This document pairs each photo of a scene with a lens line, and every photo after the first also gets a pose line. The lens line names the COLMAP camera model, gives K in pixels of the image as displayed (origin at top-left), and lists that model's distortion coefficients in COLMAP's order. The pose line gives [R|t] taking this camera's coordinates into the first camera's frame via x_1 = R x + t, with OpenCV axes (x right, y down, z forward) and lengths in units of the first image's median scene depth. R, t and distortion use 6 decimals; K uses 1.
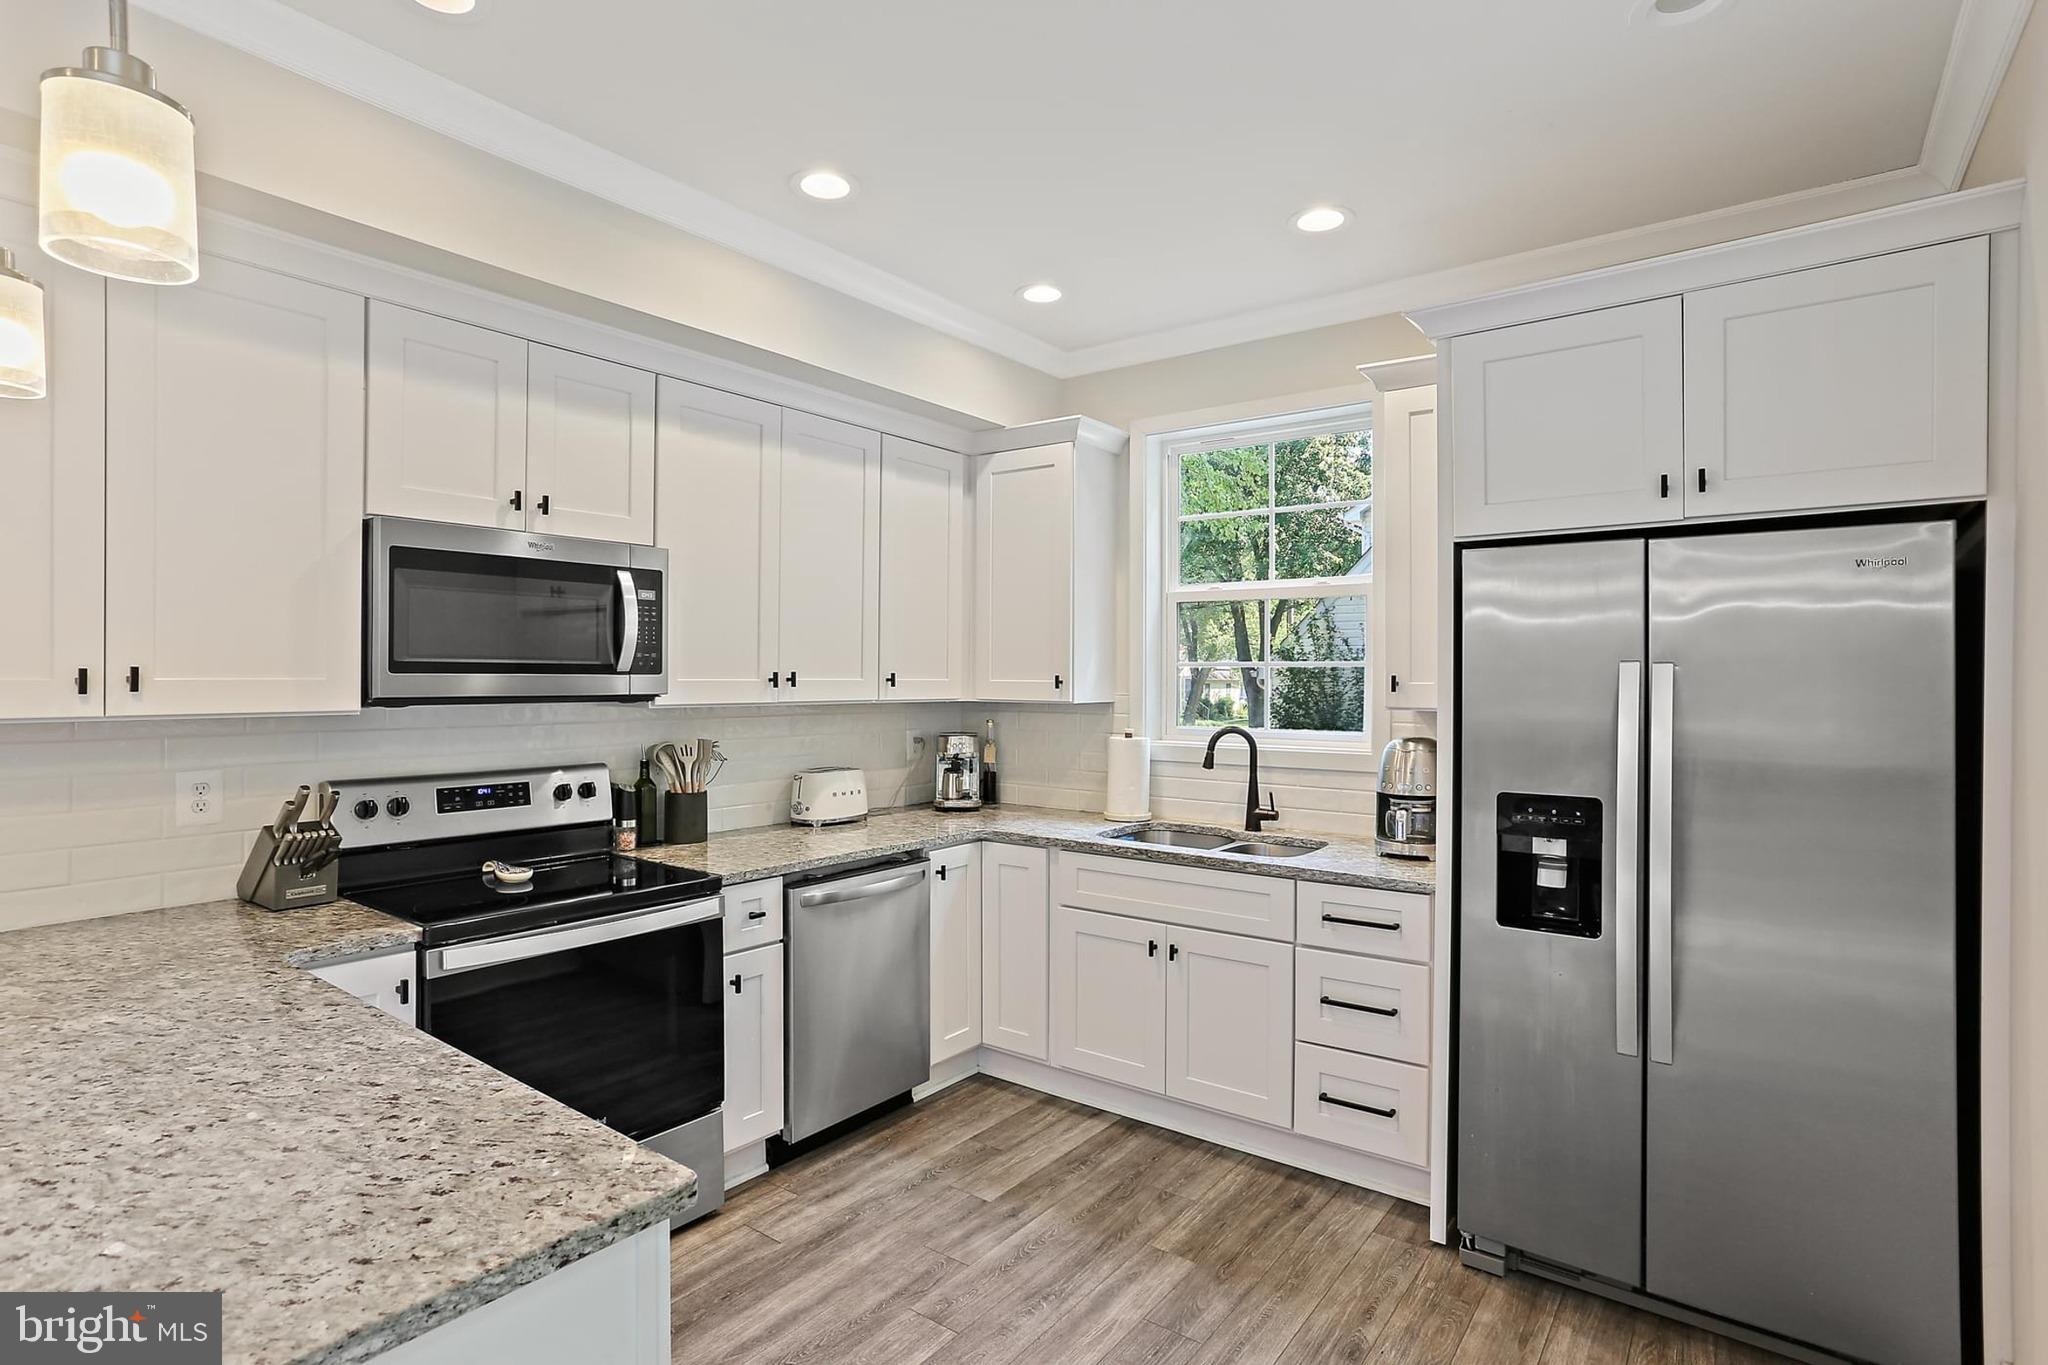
lens RADIAL K [[1013.9, 0, 1023.9], [0, 1013.9, 676.5], [0, 0, 1]] dist [-0.028756, 0.008048]
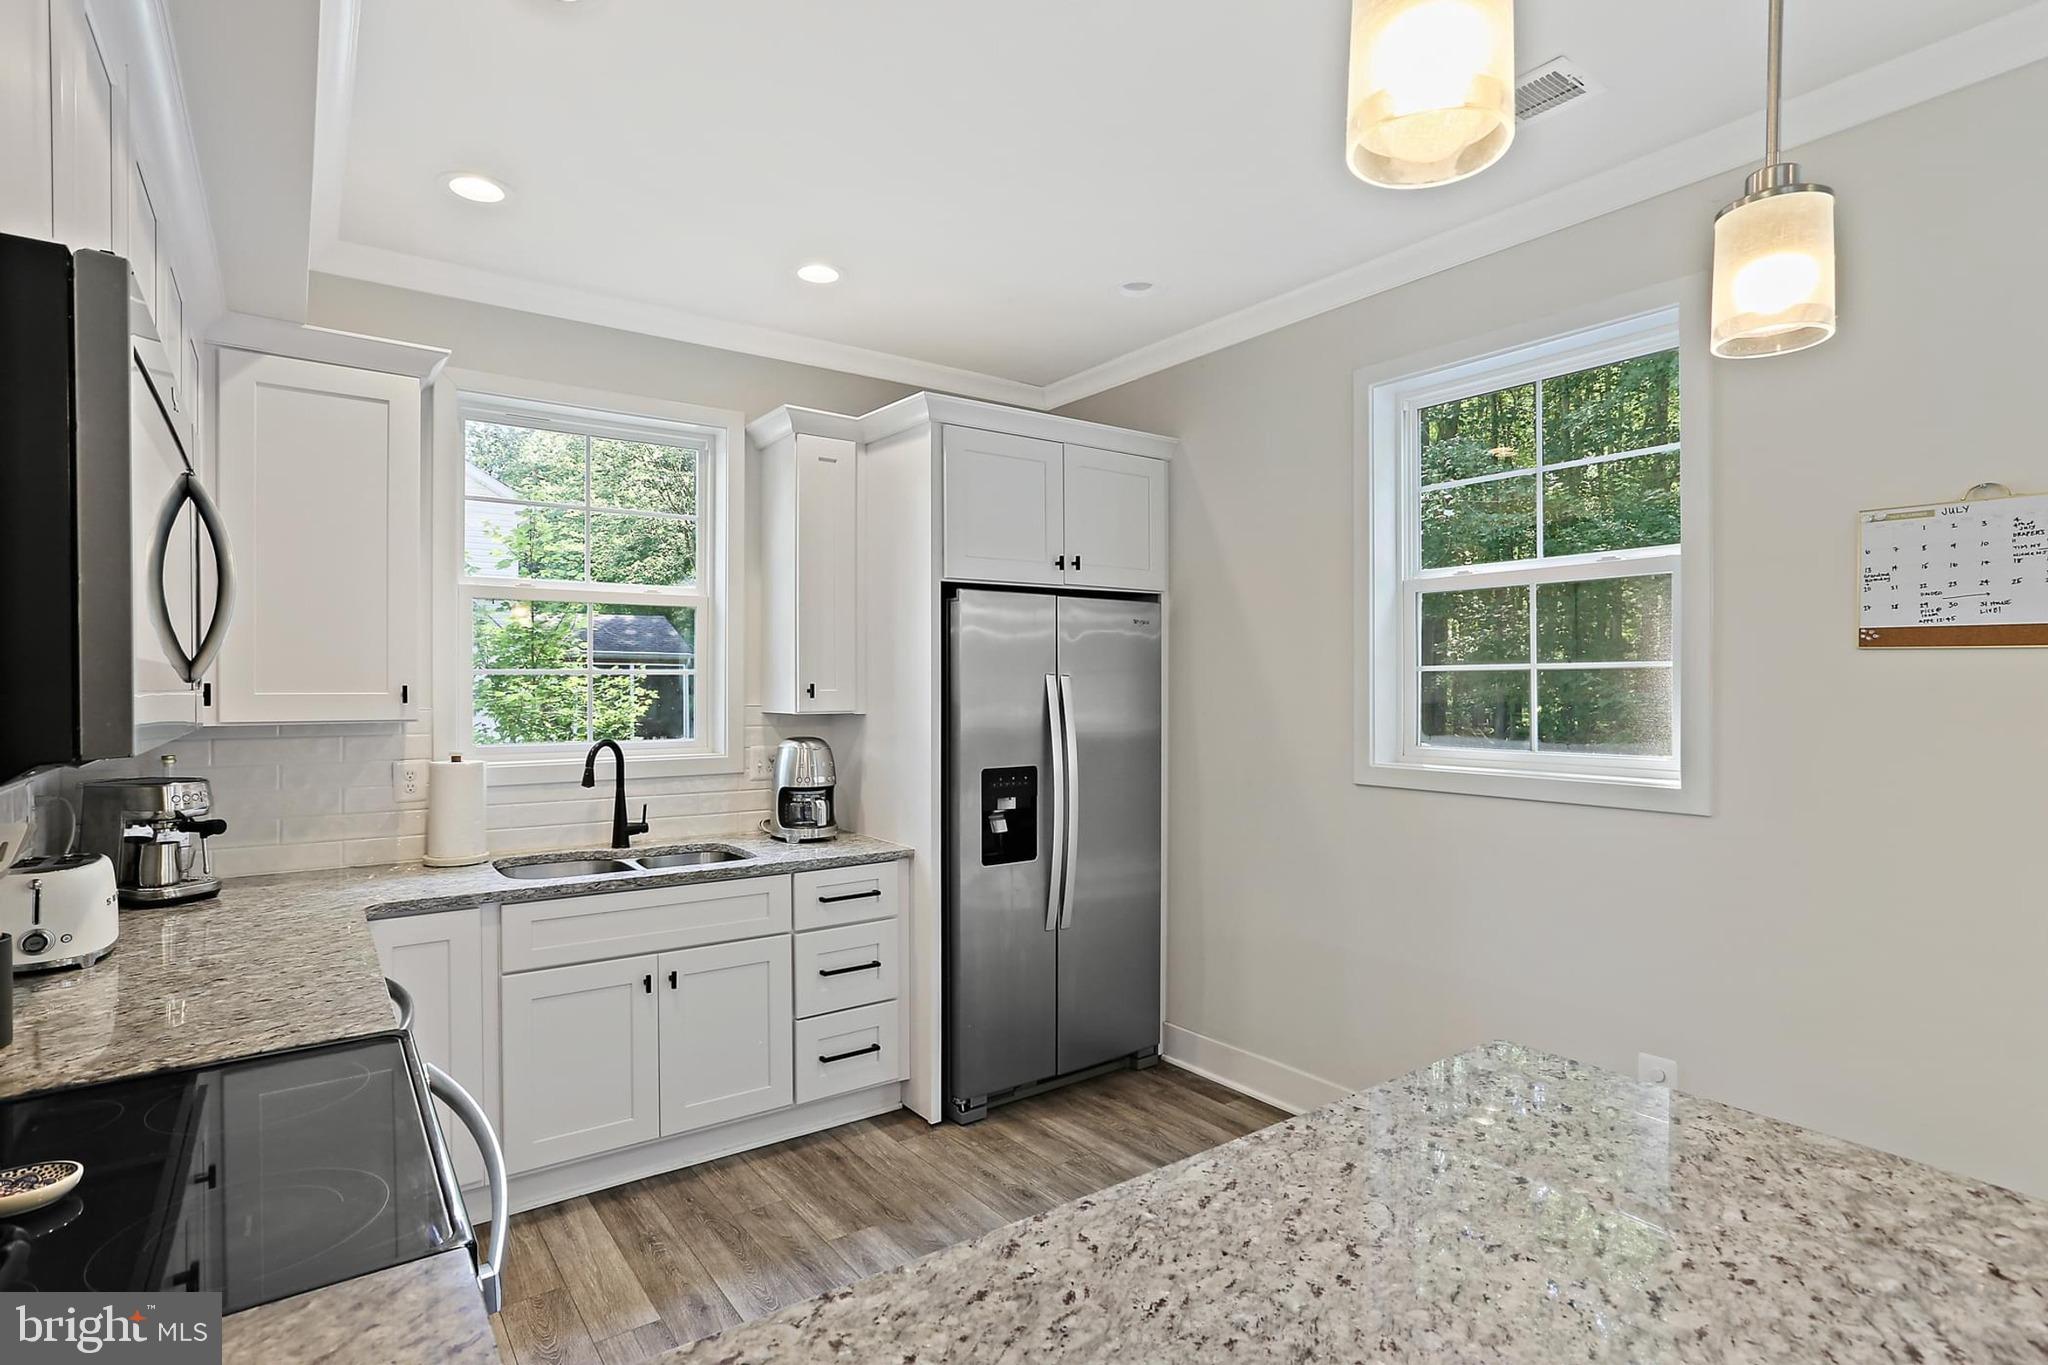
lens RADIAL K [[1013.9, 0, 1016.8], [0, 1013.9, 684.1], [0, 0, 1]] dist [-0.028756, 0.008048]
pose [[0.304304, -0.009211, 0.952531, -0.797704], [0.001164, 0.999956, 0.009298, -0.012838], [-0.952574, -0.001721, 0.304301, 0.511012]]
